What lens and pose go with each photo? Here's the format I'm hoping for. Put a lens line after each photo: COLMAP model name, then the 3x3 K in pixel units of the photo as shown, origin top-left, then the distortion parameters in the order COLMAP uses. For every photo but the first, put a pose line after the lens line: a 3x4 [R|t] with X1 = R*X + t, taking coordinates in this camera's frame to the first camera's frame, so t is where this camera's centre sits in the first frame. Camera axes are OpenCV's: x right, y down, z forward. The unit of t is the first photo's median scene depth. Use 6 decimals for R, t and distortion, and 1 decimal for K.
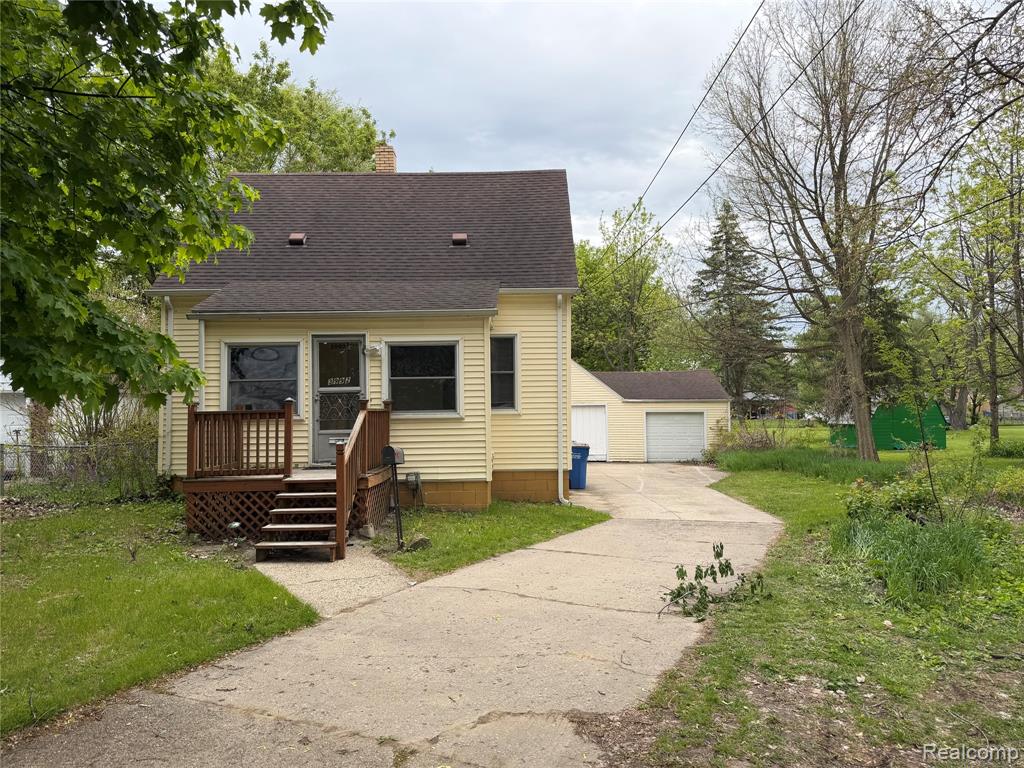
lens RADIAL K [[716.1, 0, 512.0], [0, 716.1, 384.0], [0, 0, 1]] dist [0.003640, 0.000023]
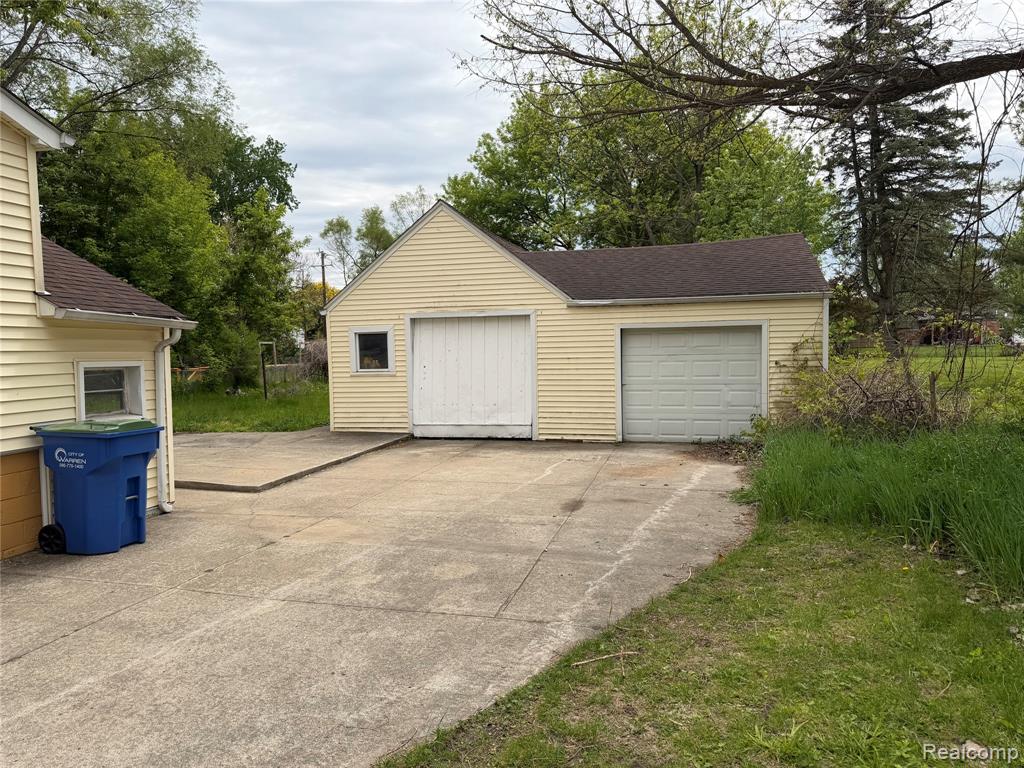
lens RADIAL K [[716.1, 0, 512.0], [0, 716.1, 384.0], [0, 0, 1]] dist [0.003640, 0.000023]
pose [[0.975719, -0.000101, -0.219024, 0.216234], [0.025521, 0.993240, 0.113238, 0.021115], [0.217532, -0.116079, 0.969126, 0.548052]]
